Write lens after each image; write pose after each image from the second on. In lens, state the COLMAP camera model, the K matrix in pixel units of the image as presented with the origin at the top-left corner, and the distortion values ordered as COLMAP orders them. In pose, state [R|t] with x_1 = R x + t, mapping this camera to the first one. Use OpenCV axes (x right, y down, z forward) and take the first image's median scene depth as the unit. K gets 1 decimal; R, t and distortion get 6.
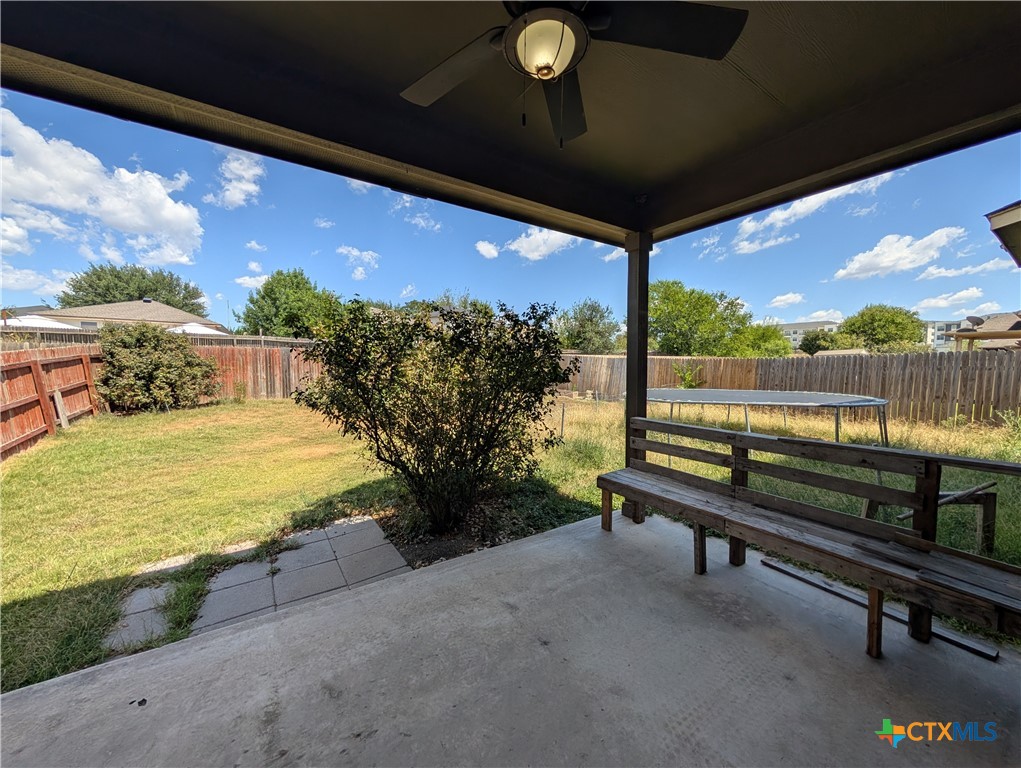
lens RADIAL K [[383.9, 0, 508.2], [0, 383.9, 387.5], [0, 0, 1]] dist [0.000929, 0.000150]
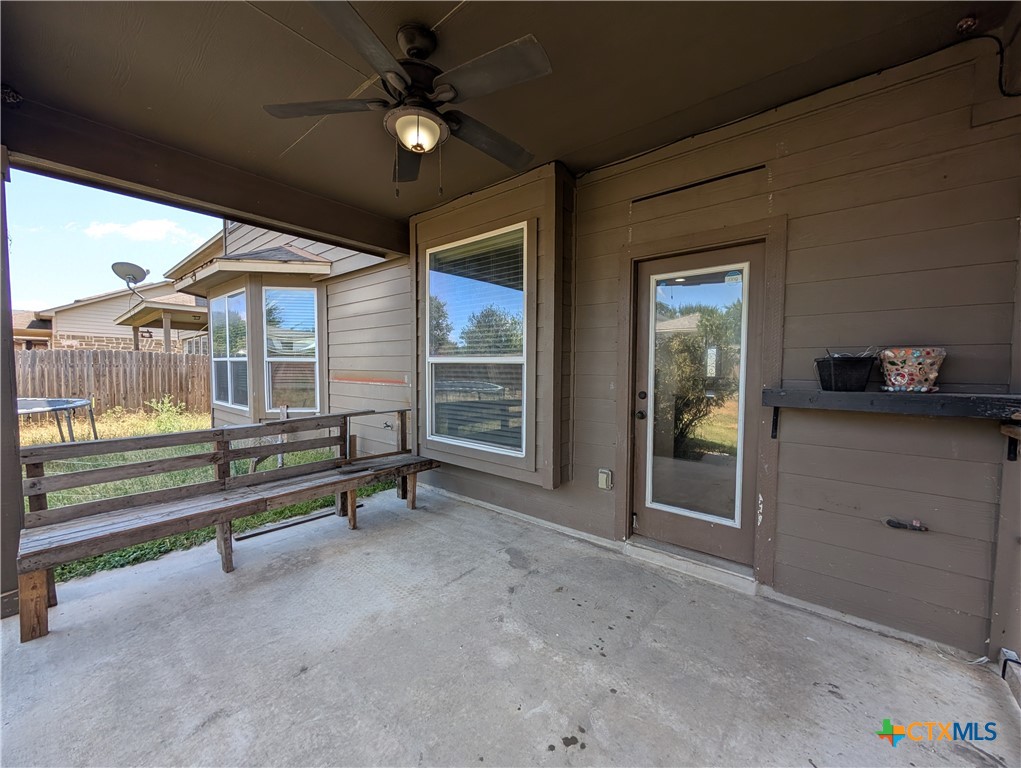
lens RADIAL K [[387.4, 0, 513.2], [0, 387.4, 385.1], [0, 0, 1]] dist [-0.000616, 0.000244]
pose [[-0.303436, -0.052110, 0.951426, -0.658035], [0.049178, 0.996316, 0.070253, -0.035794], [-0.951582, 0.068106, -0.299755, 0.555202]]
